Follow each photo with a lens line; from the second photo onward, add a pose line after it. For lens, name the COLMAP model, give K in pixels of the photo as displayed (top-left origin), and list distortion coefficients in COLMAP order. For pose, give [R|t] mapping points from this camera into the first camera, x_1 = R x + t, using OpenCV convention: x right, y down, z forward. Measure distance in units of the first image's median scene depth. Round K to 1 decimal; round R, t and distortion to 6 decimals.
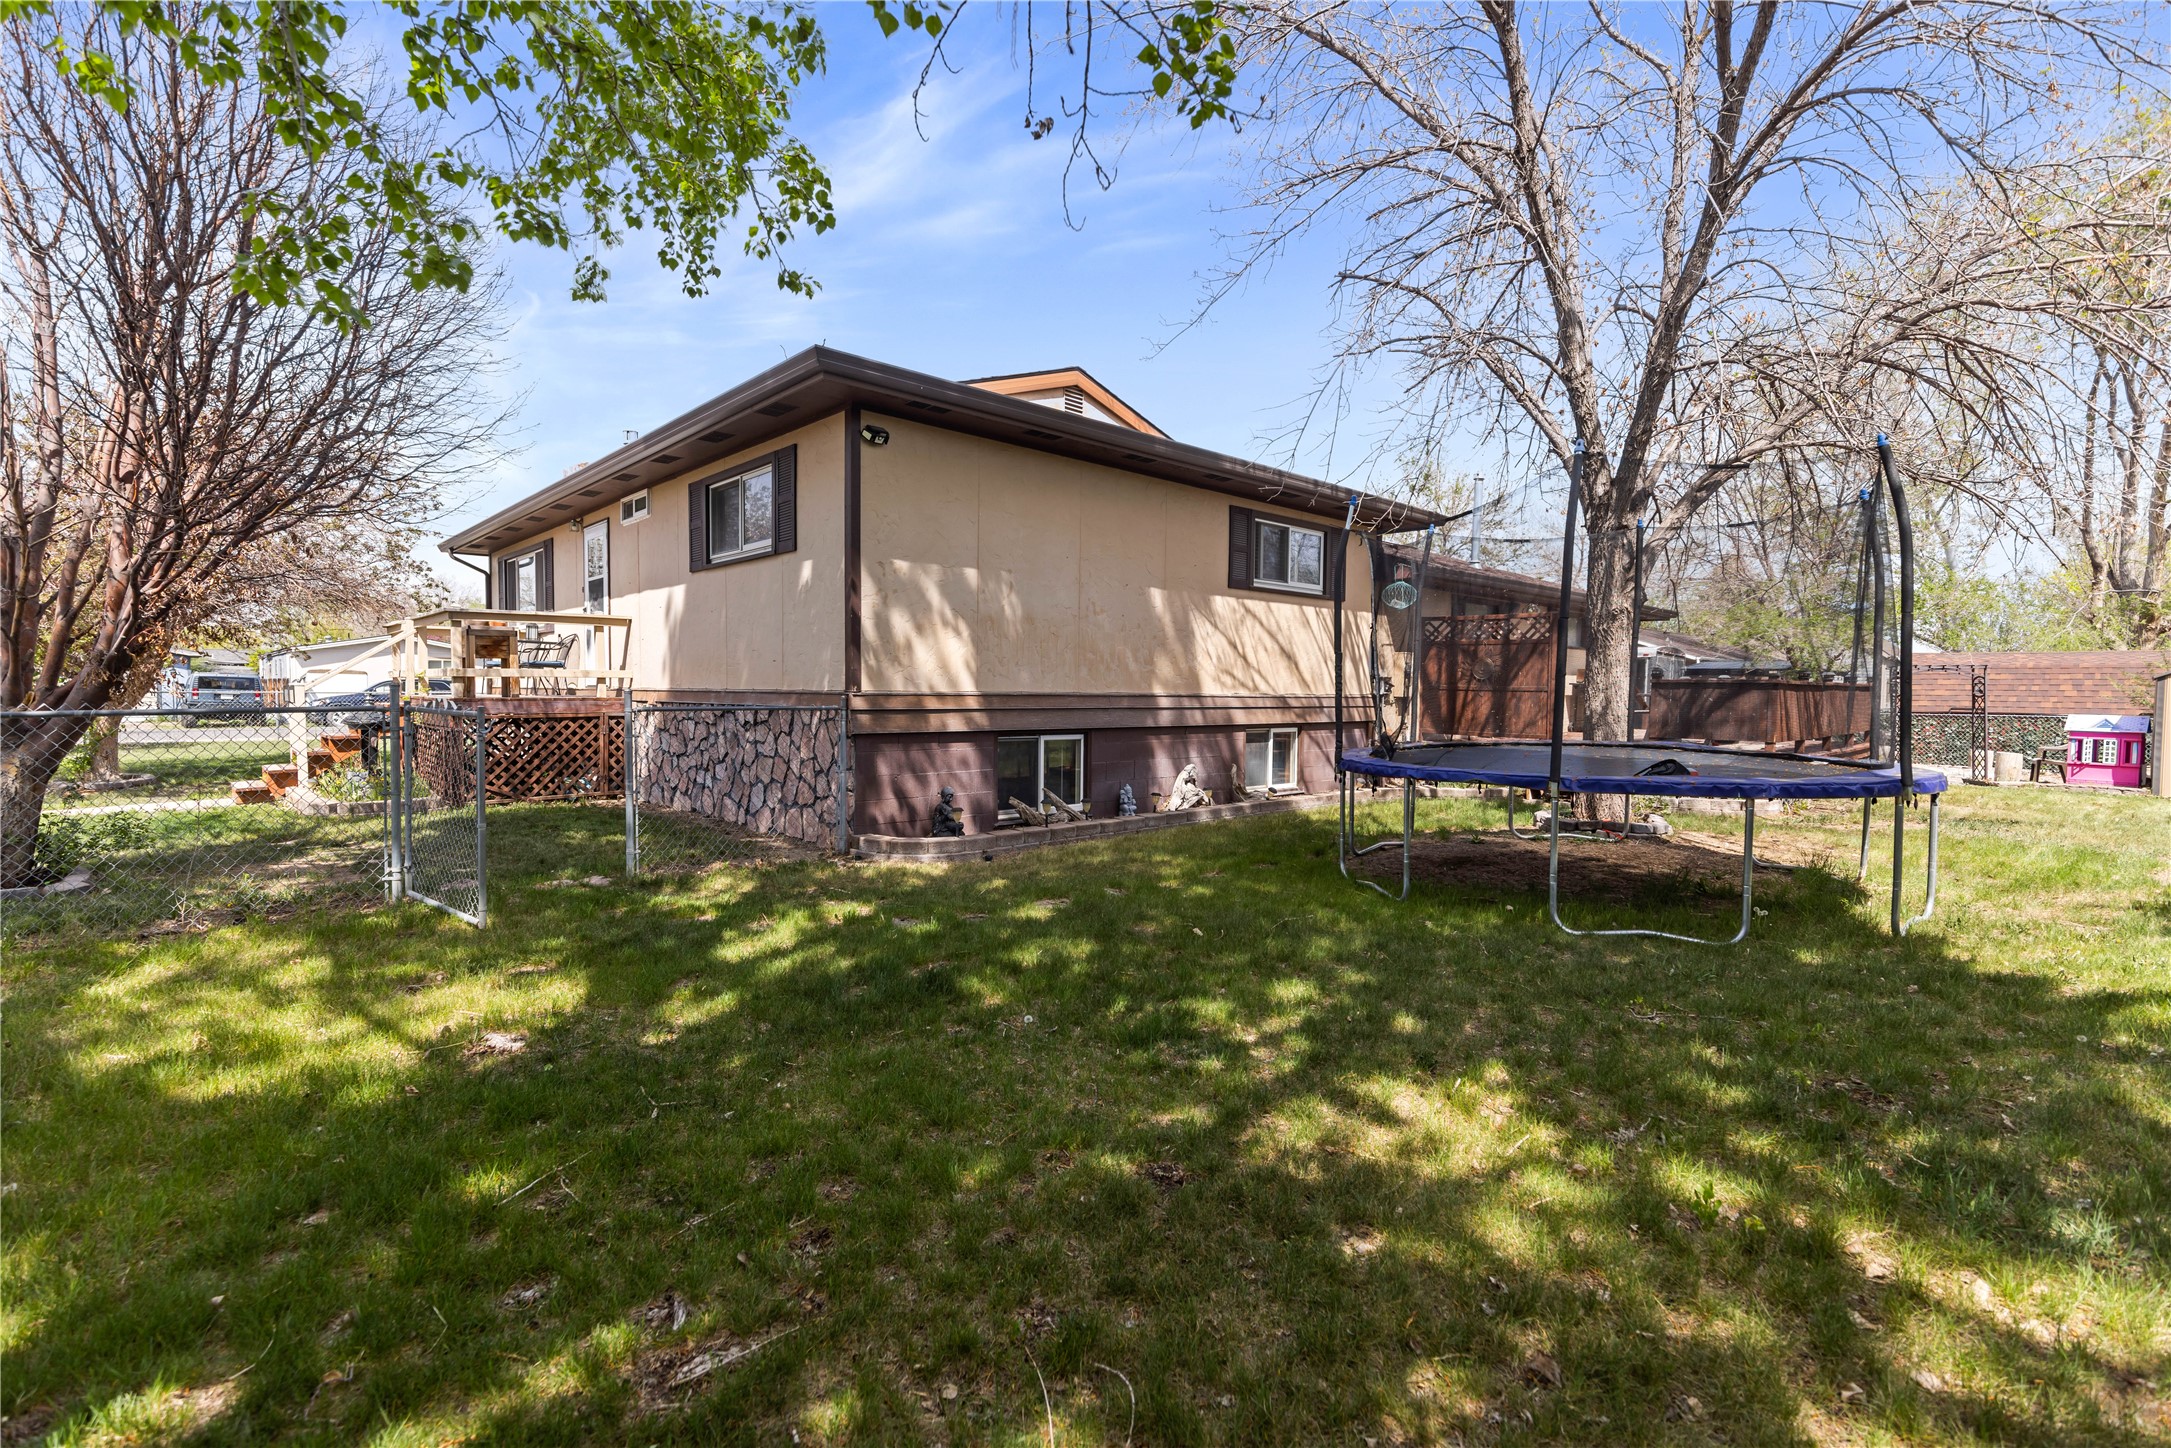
lens RADIAL K [[973.0, 0, 1076.8], [0, 973.0, 729.4], [0, 0, 1]] dist [0.007482, 0.000629]
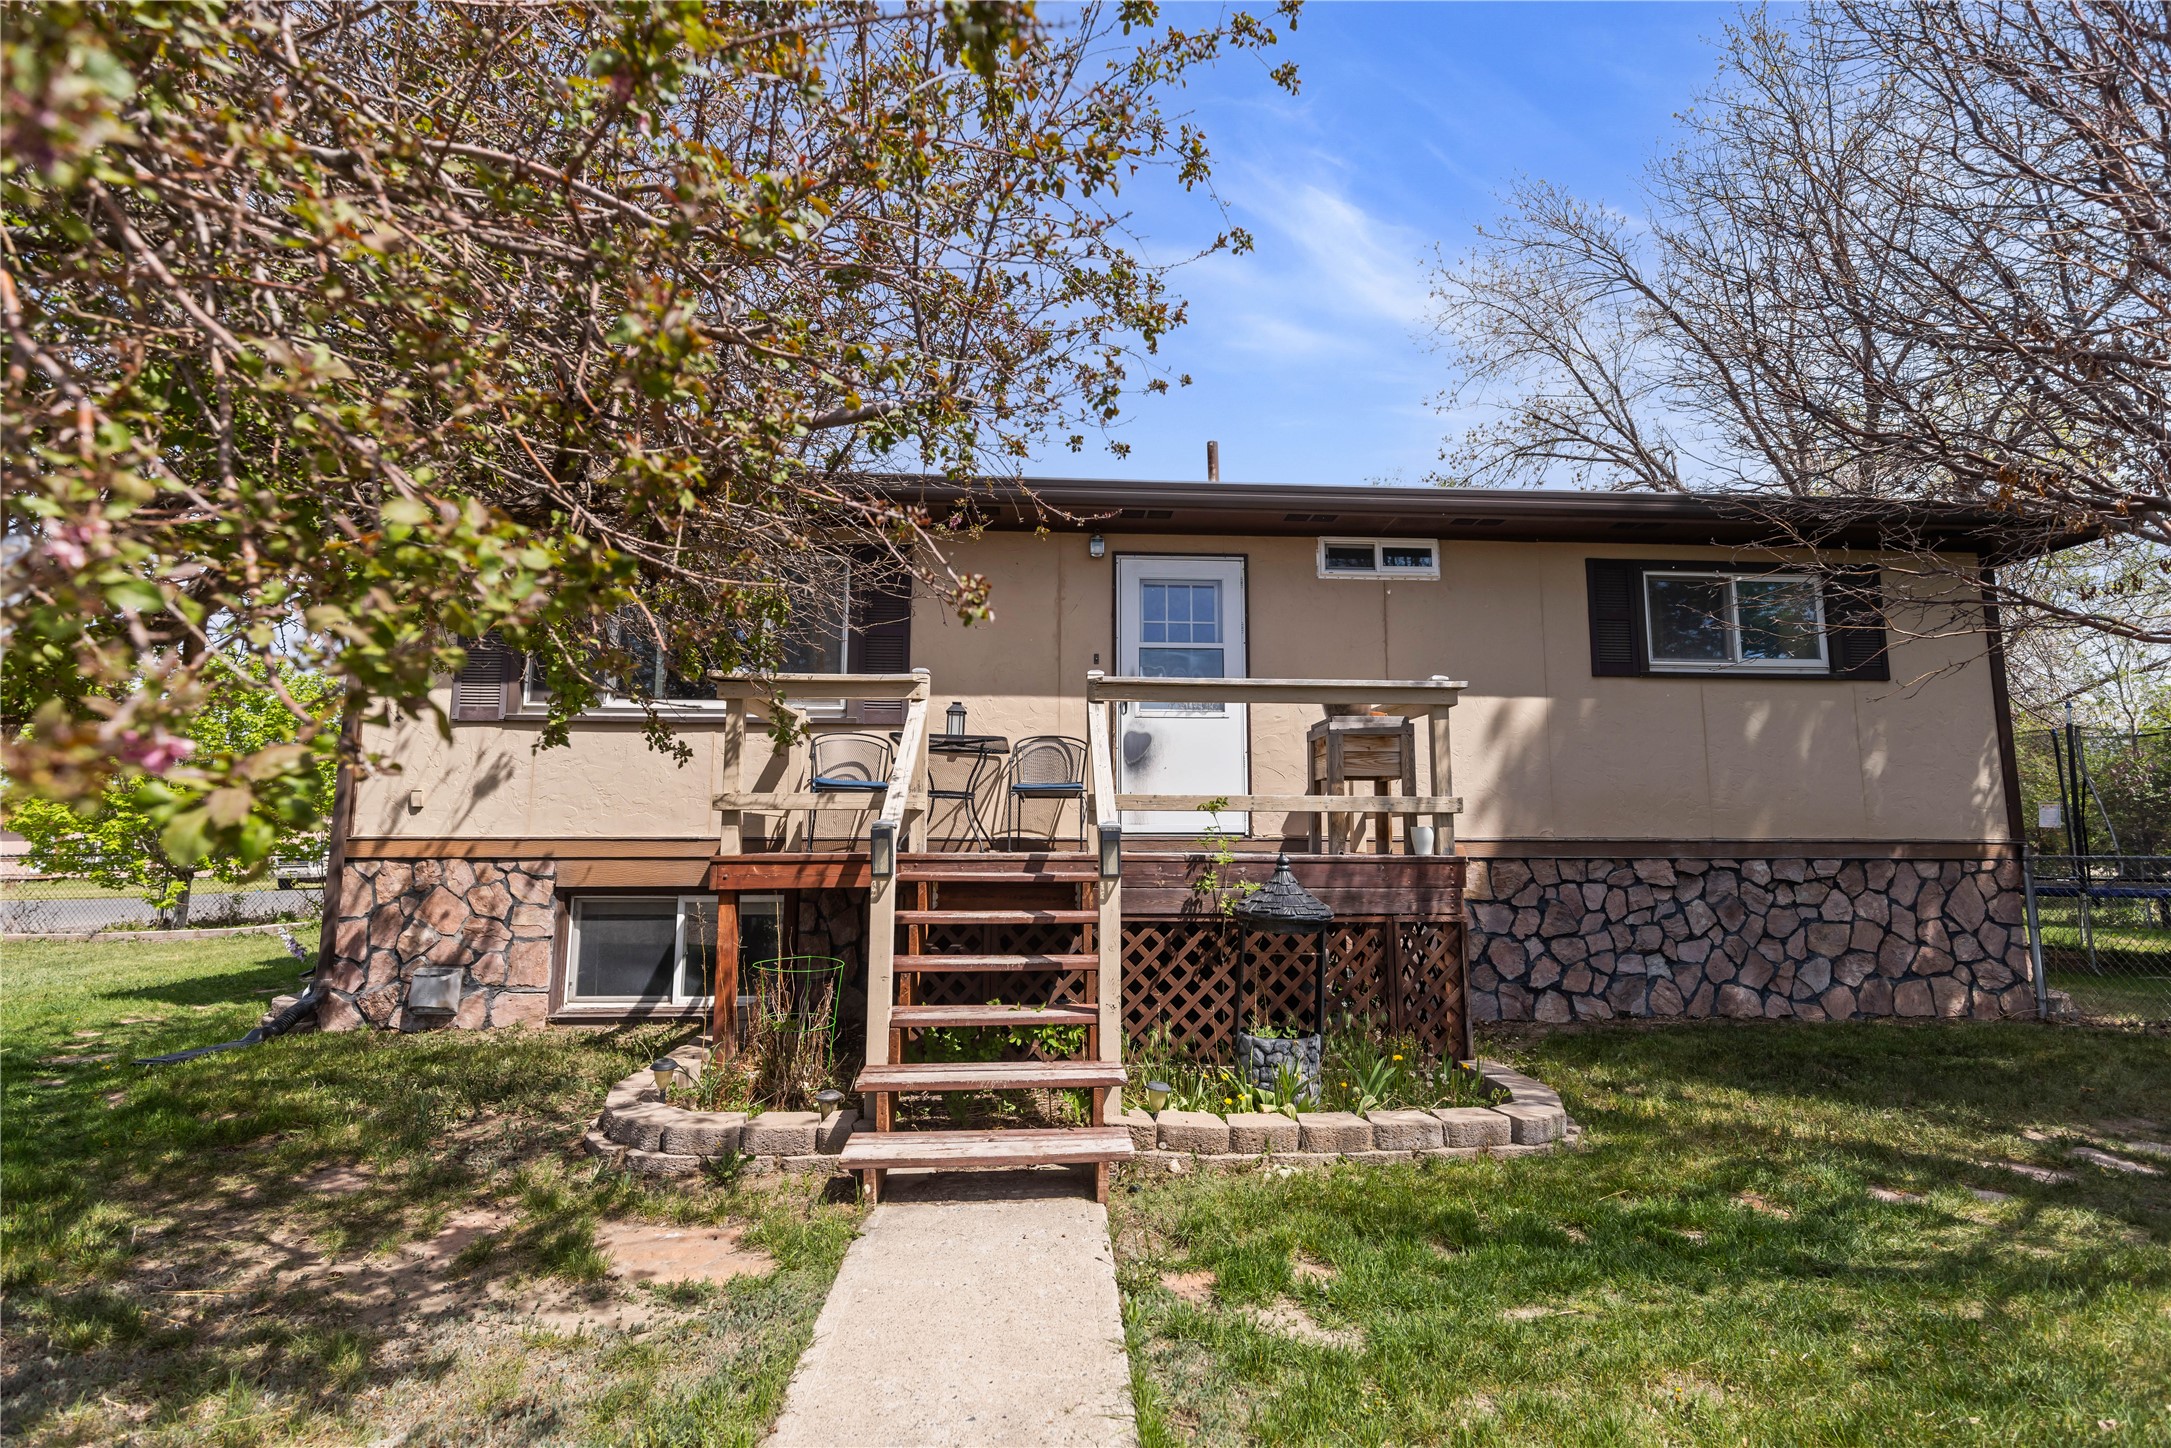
lens RADIAL K [[969.3, 0, 1084.8], [0, 969.3, 723.5], [0, 0, 1]] dist [0.001689, -0.000069]
pose [[0.642122, 0.083058, 0.762090, -1.162018], [0.033559, 0.990115, -0.136186, -0.039429], [-0.765868, 0.113023, 0.632987, 0.822678]]
